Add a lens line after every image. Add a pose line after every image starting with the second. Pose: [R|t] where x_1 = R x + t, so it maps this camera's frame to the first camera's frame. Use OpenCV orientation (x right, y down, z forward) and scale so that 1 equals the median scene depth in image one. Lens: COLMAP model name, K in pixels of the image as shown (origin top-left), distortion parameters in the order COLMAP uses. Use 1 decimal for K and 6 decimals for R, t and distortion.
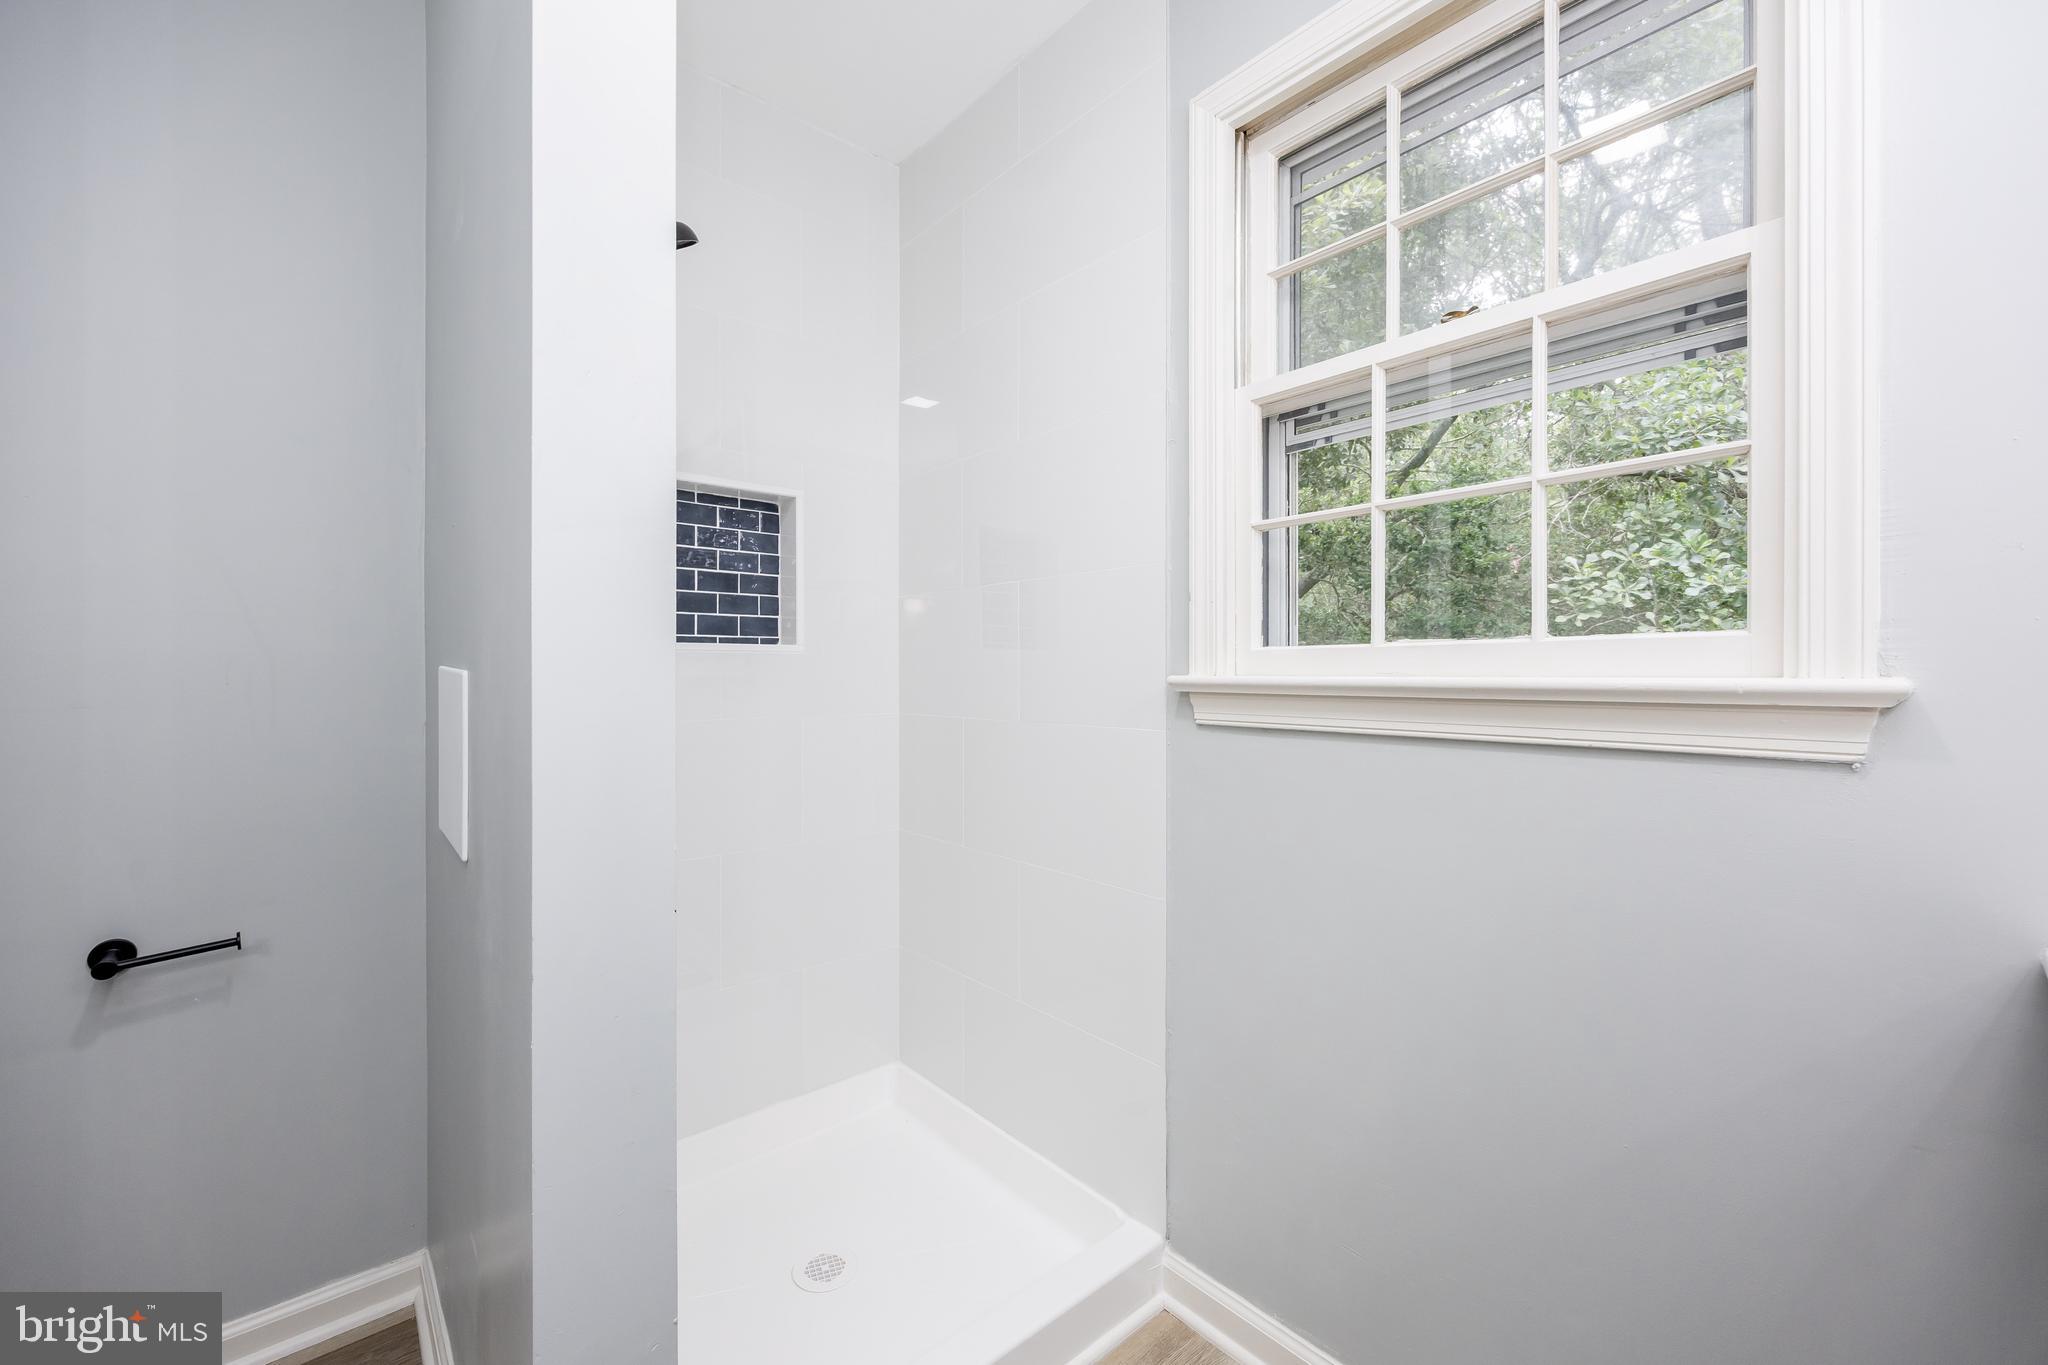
lens RADIAL K [[831.7, 0, 1031.0], [0, 831.7, 678.5], [0, 0, 1]] dist [0.000396, -0.000001]
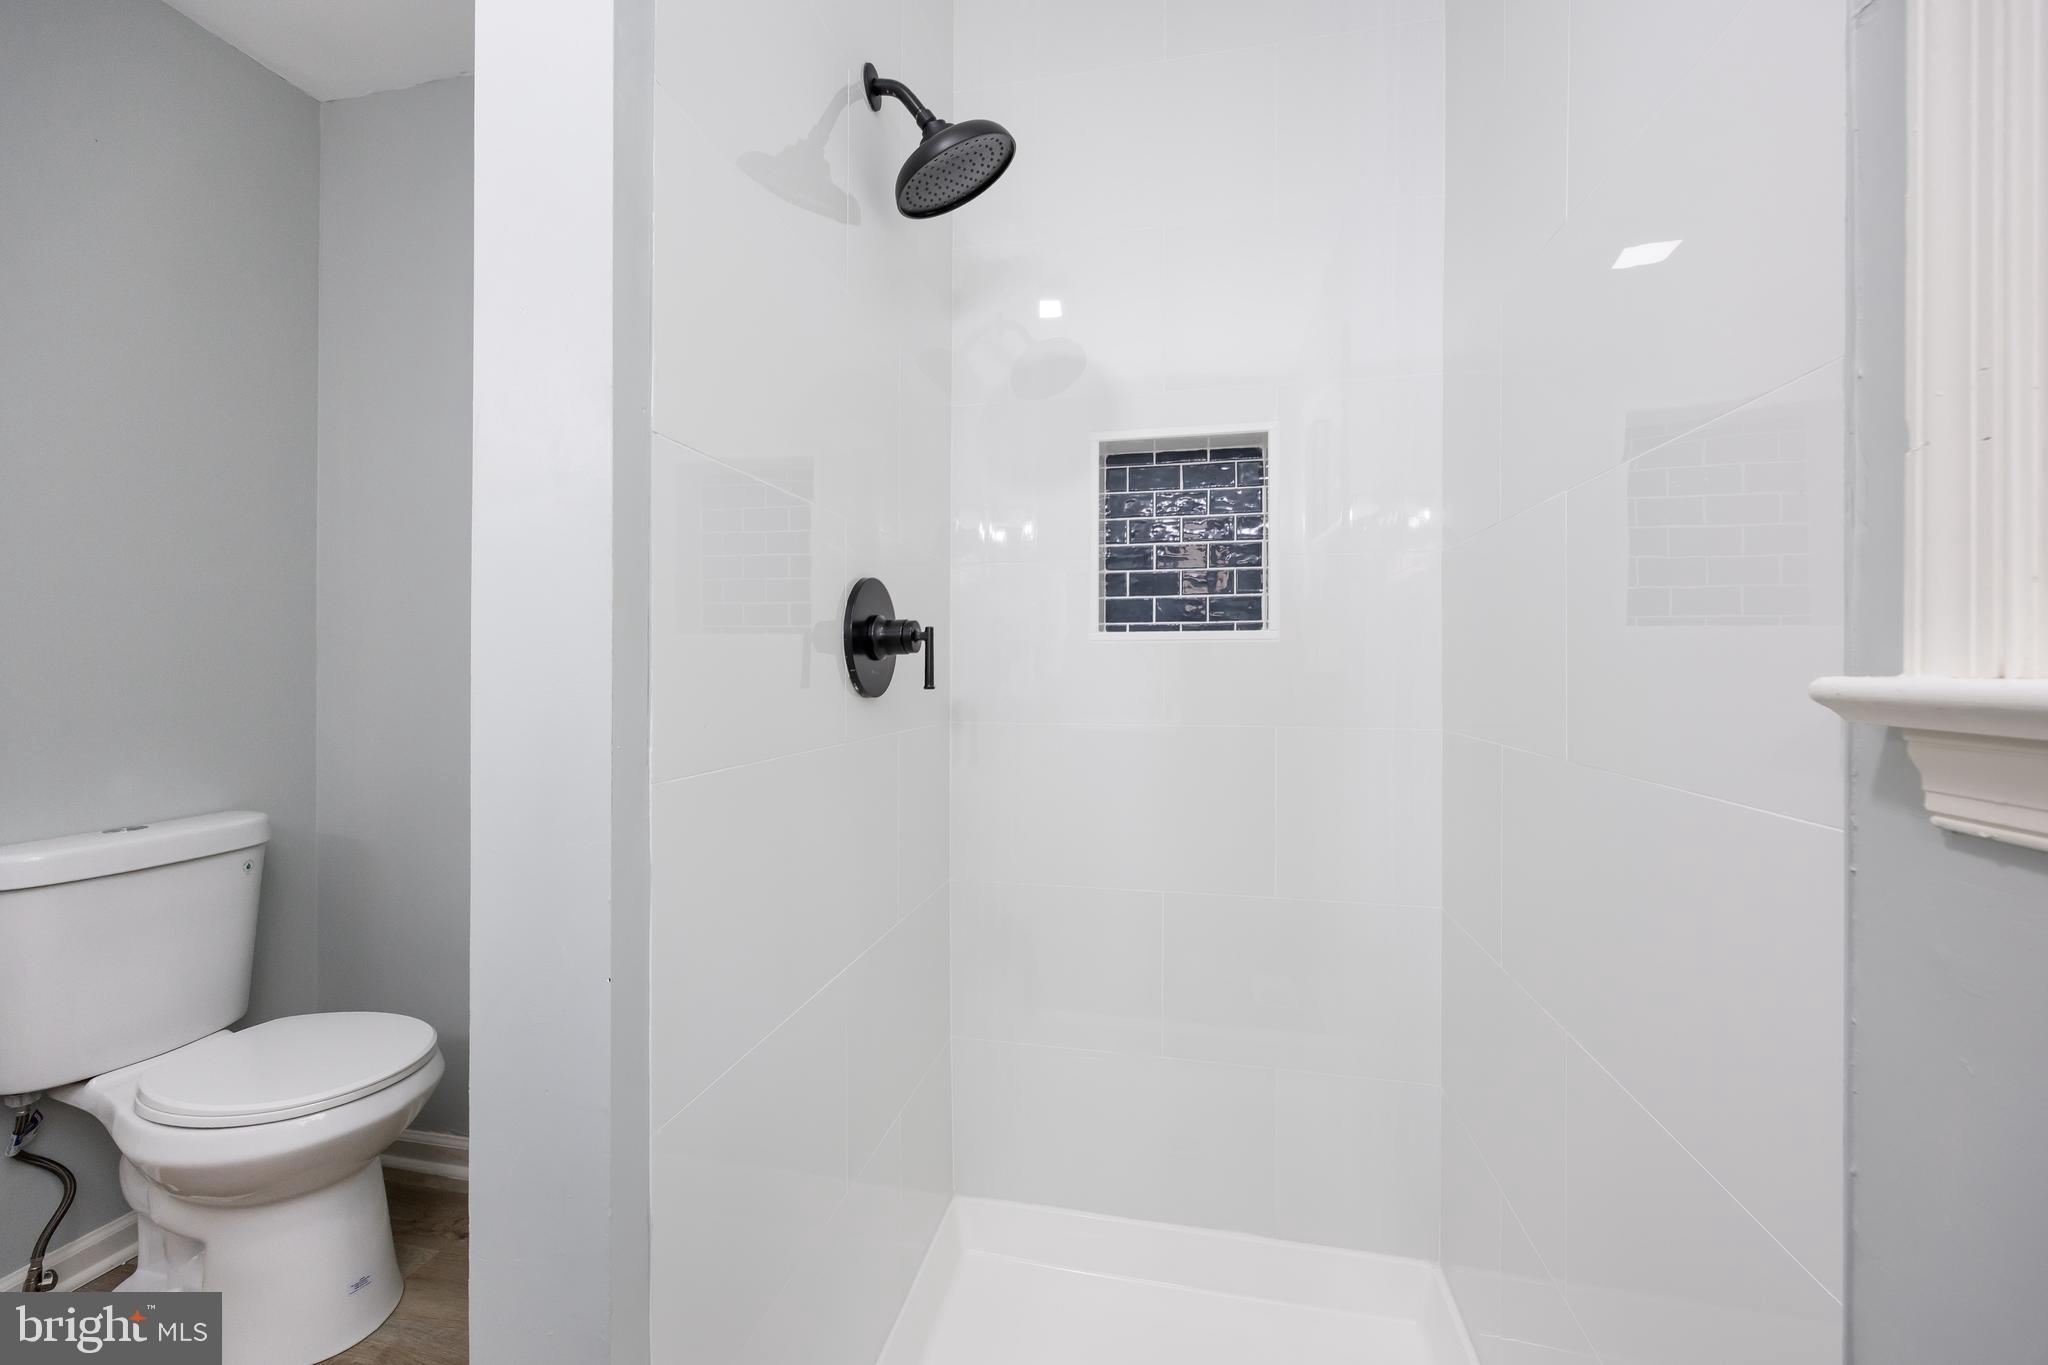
lens RADIAL K [[820.2, 0, 1022.2], [0, 820.2, 668.8], [0, 0, 1]] dist [0.002171, 0.000150]
pose [[0.595398, -0.000065, -0.803431, 0.179366], [-0.001639, 0.999998, -0.001296, -0.004455], [0.803429, 0.002088, 0.595397, 0.396933]]
